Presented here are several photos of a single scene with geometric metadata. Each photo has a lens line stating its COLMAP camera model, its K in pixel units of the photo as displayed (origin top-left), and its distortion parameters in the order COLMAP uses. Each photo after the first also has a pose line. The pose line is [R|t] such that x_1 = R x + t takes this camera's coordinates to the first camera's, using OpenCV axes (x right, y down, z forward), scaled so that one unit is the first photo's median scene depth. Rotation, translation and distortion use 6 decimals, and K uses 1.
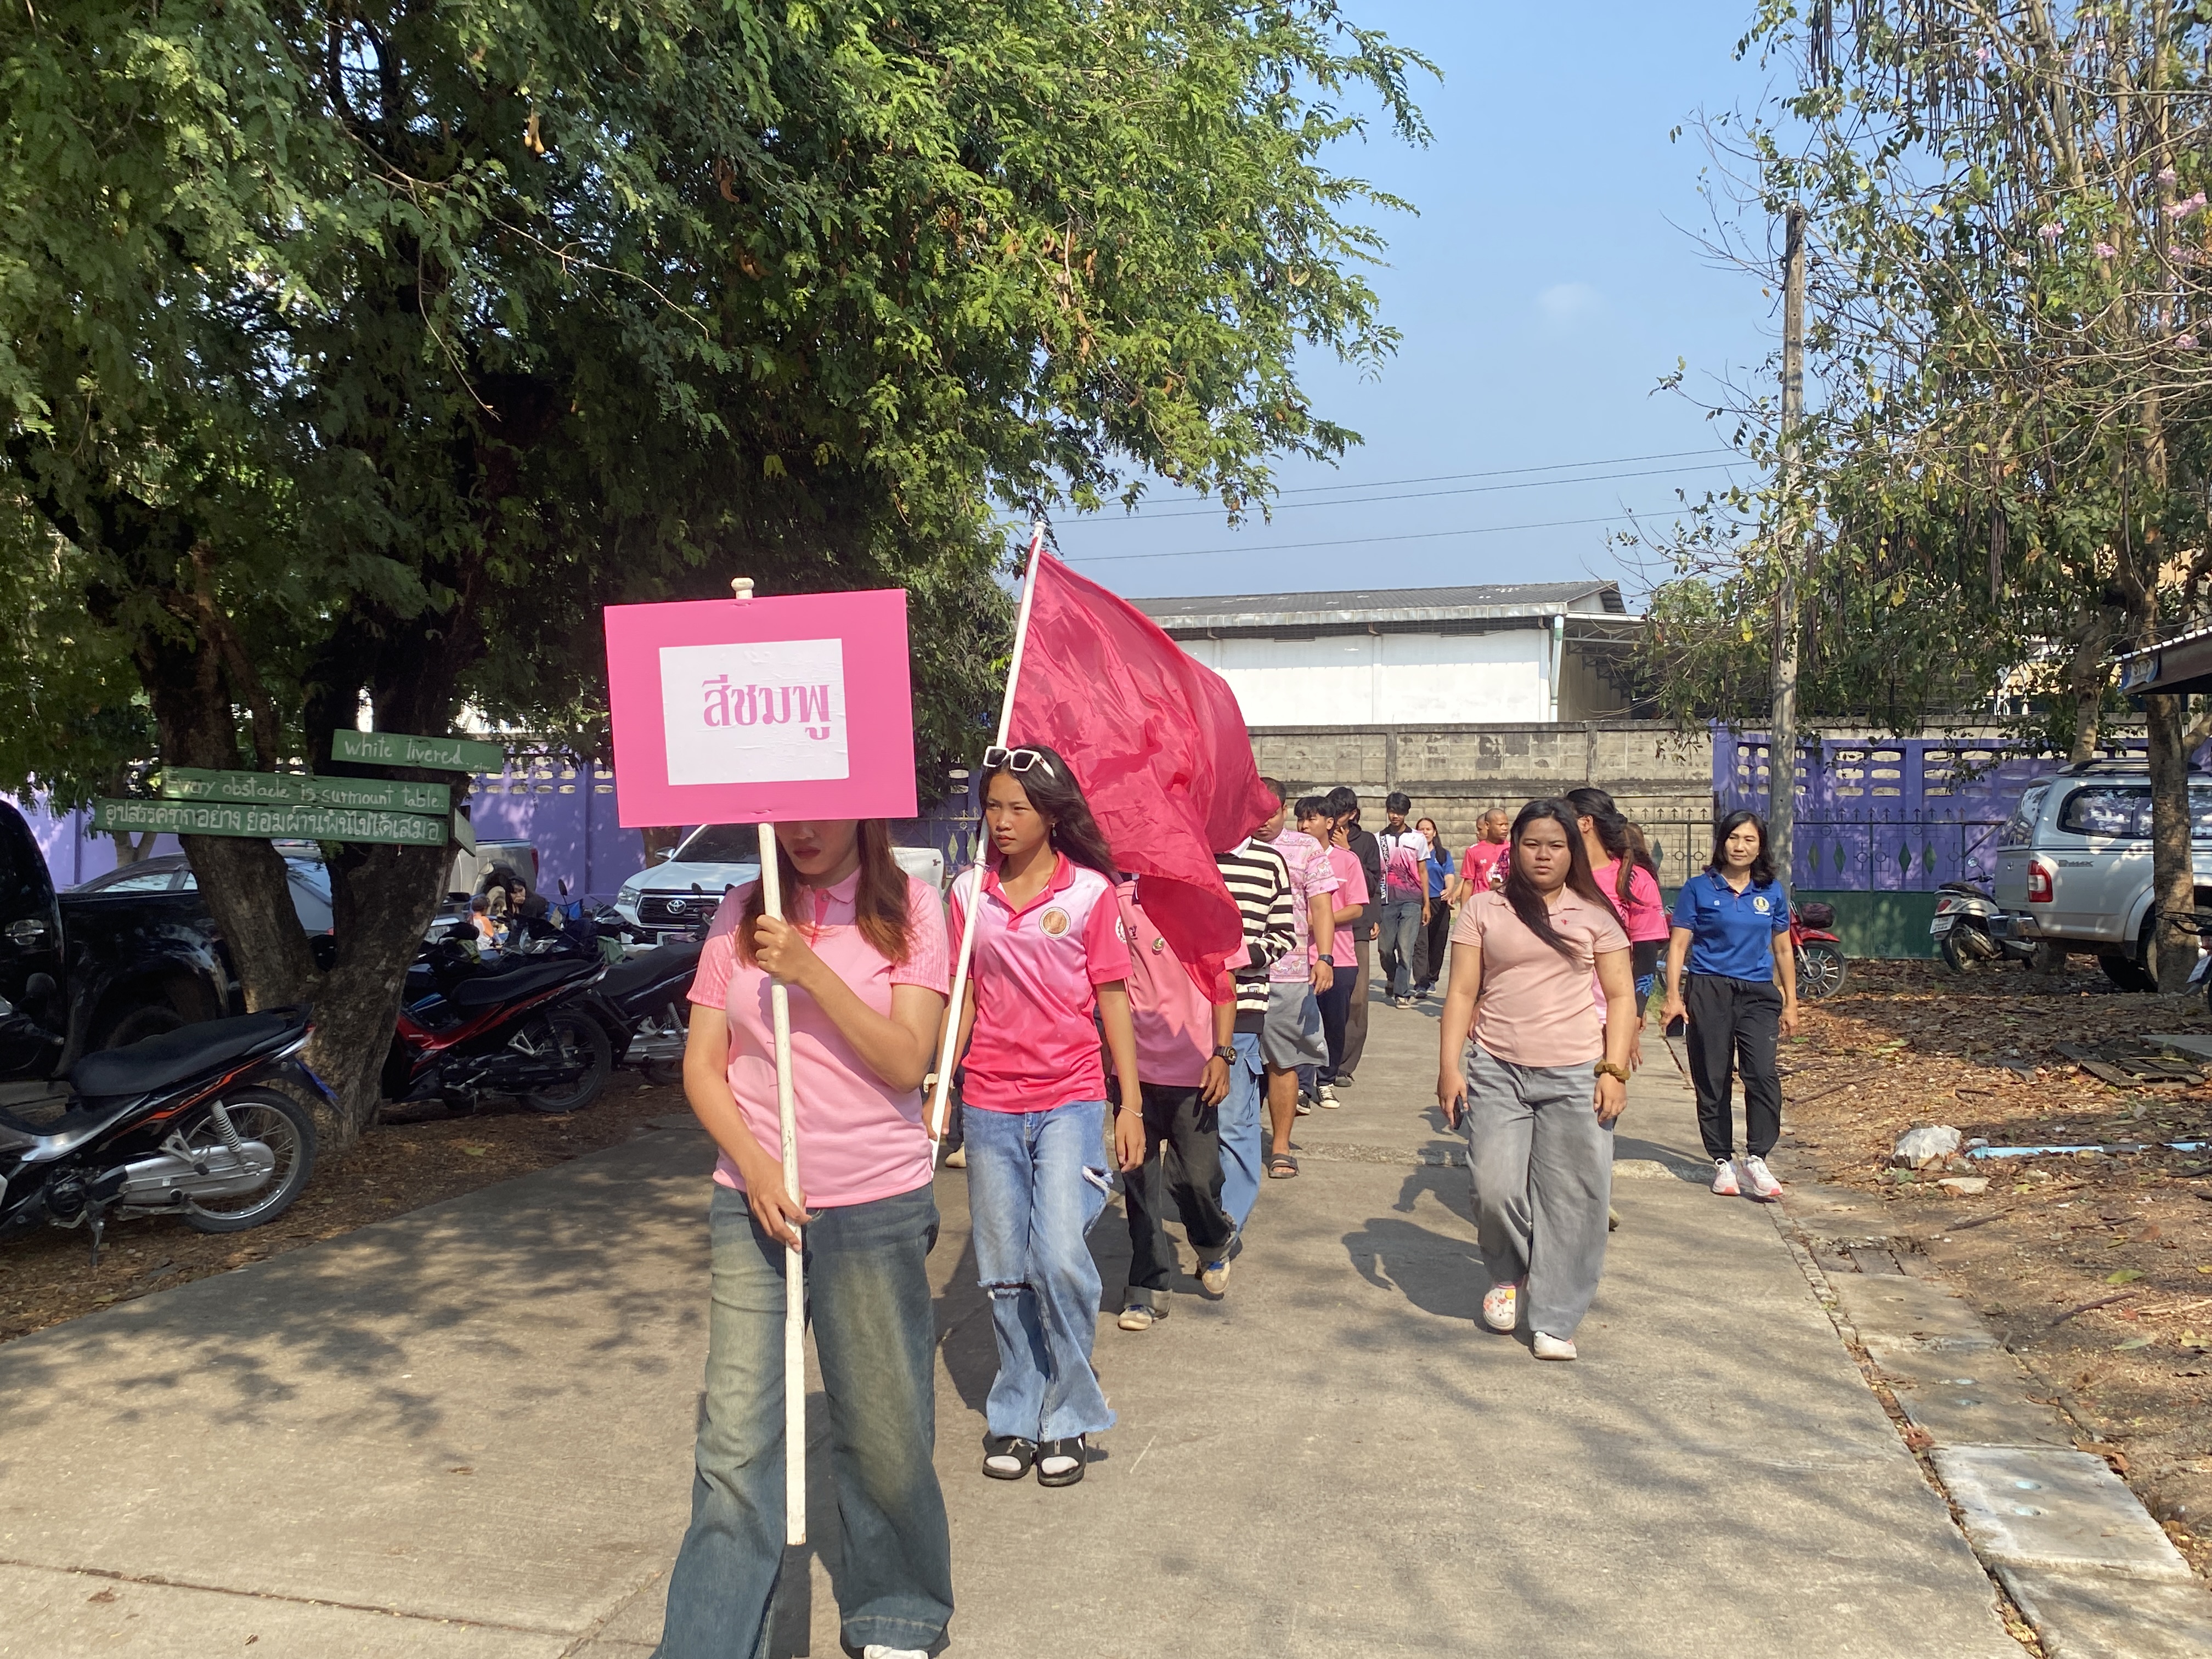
lens RADIAL K [[2100.4, 0, 1125.1], [0, 2100.4, 836.3], [0, 0, 1]] dist [0.006093, 0.000000]
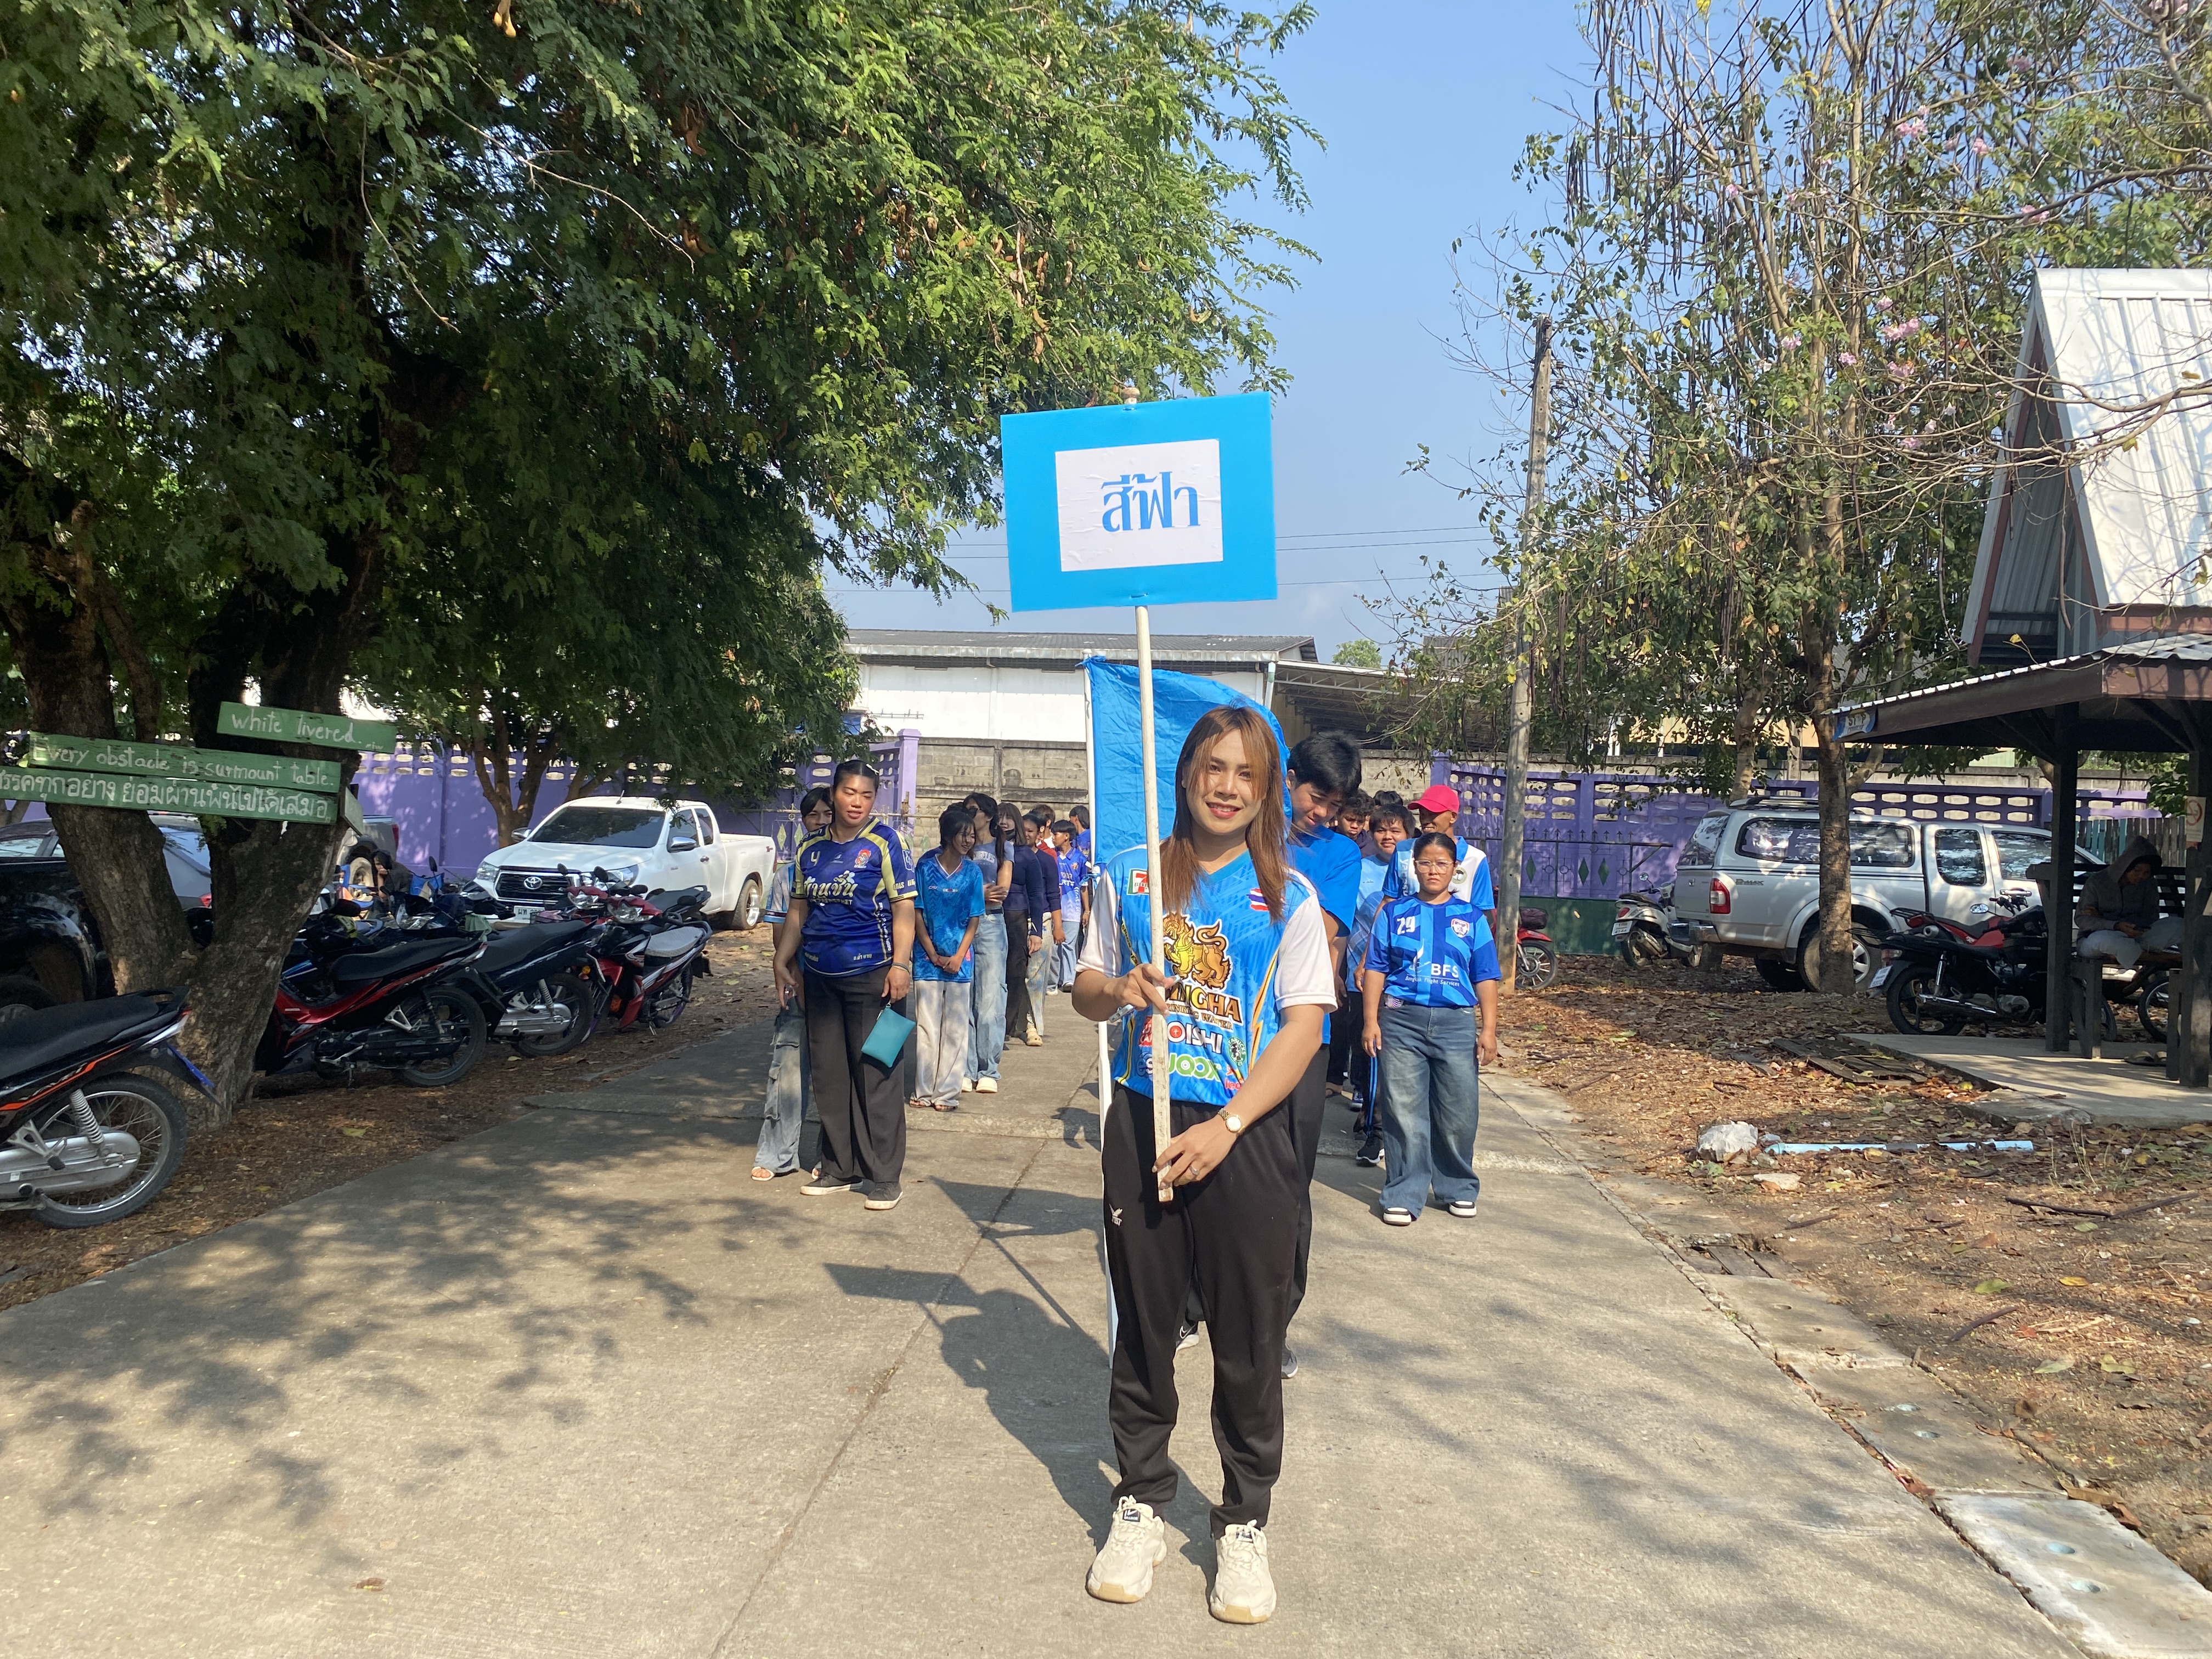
lens RADIAL K [[1685.4, 0, 1098.4], [0, 1685.4, 820.1], [0, 0, 1]] dist [0.011198, -0.016454]
pose [[0.991031, 0.034395, 0.129132, -0.071239], [-0.033482, 0.999397, -0.009232, -0.002134], [-0.129372, 0.004826, 0.991584, 0.169885]]
